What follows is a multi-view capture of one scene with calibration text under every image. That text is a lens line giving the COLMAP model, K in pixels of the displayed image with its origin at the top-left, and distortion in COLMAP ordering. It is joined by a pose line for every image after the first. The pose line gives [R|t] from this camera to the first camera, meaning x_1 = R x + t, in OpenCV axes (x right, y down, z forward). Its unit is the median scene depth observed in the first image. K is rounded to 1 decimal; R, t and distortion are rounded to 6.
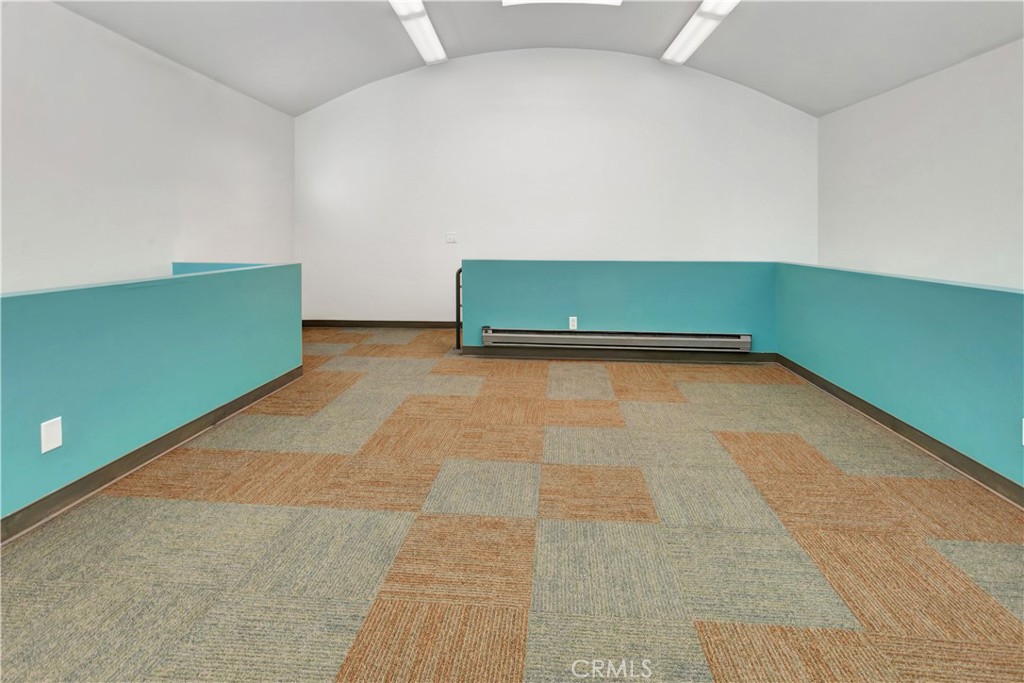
lens RADIAL K [[486.3, 0, 509.9], [0, 486.3, 314.4], [0, 0, 1]] dist [-0.001025, 0.000642]
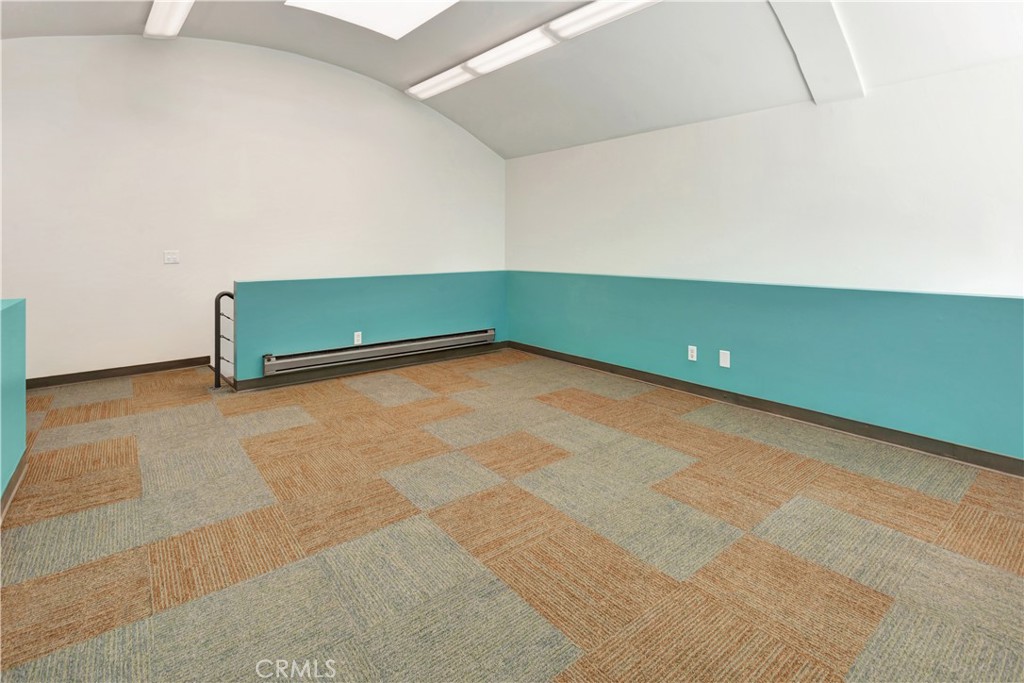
lens RADIAL K [[488.4, 0, 512.0], [0, 488.4, 341.5], [0, 0, 1]] dist [0.001034, 0.000434]
pose [[0.722194, -0.133107, 0.678762, -0.343149], [0.116998, 0.990677, 0.069791, -0.009026], [-0.681723, 0.029011, 0.731035, 0.032214]]
